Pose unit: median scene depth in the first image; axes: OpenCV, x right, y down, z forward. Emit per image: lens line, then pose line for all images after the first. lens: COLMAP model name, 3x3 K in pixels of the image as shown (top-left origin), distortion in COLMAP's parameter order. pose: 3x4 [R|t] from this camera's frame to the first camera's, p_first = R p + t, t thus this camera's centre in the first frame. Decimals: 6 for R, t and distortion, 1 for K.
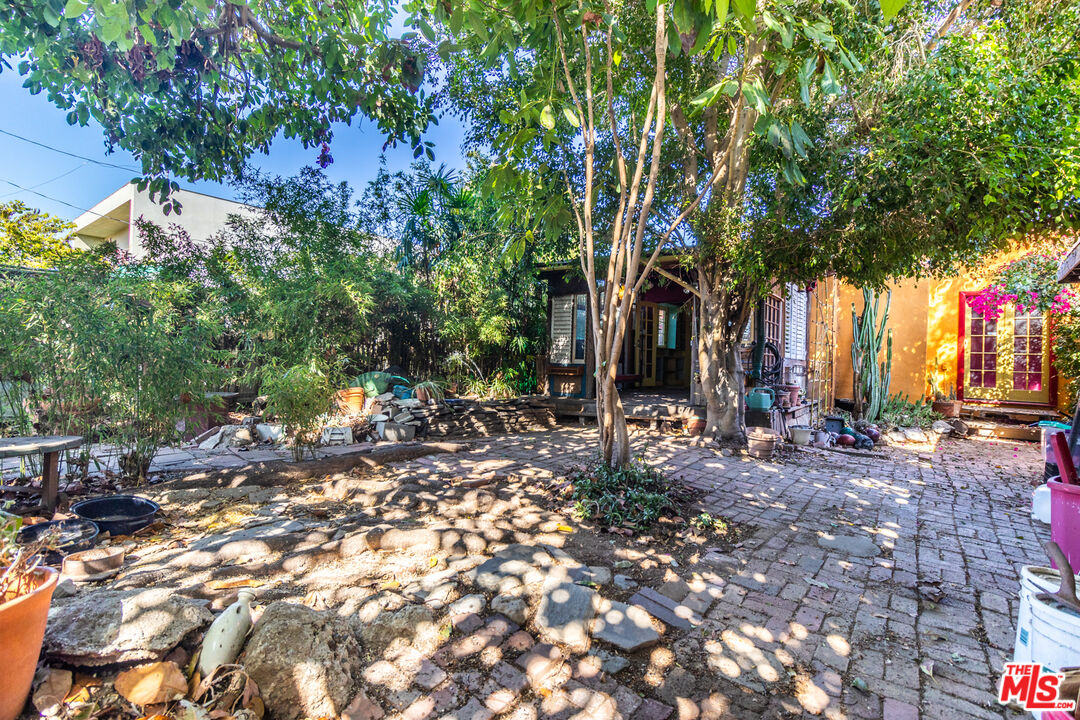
lens RADIAL K [[515.3, 0, 540.0], [0, 515.3, 360.0], [0, 0, 1]] dist [-0.001048, 0.000545]
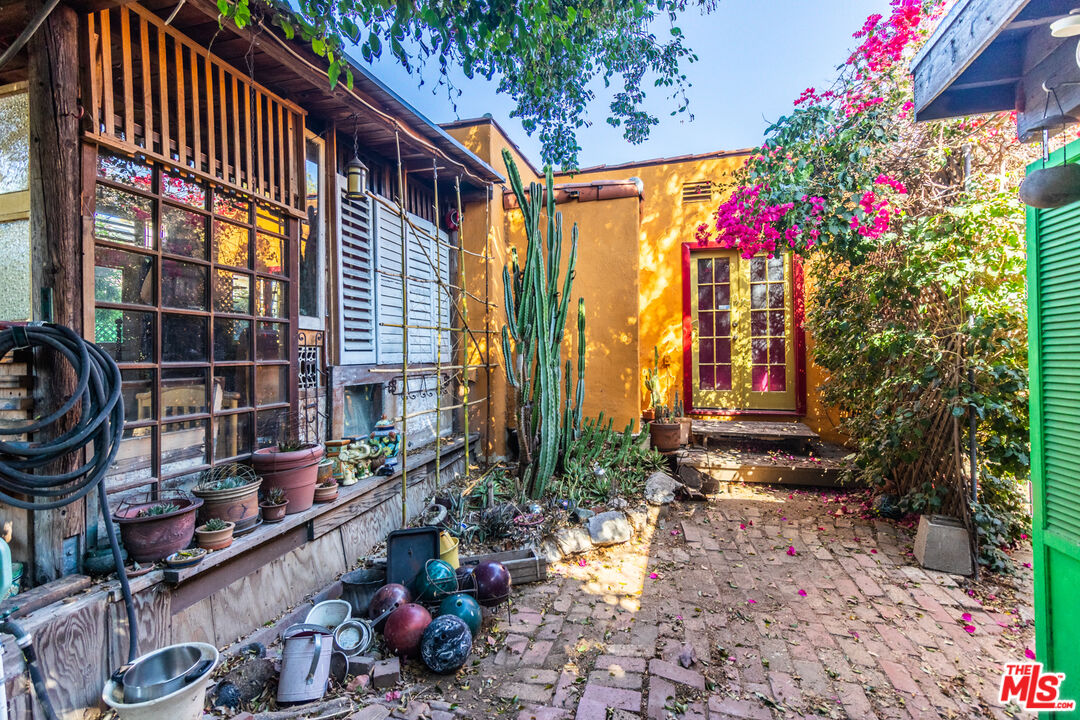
lens RADIAL K [[515.3, 0, 540.0], [0, 515.3, 360.0], [0, 0, 1]] dist [-0.001048, 0.000545]
pose [[0.919242, -0.052278, 0.390207, 0.422841], [0.047794, 0.998632, 0.021201, -0.009670], [-0.390782, -0.000839, 0.920483, 0.511233]]
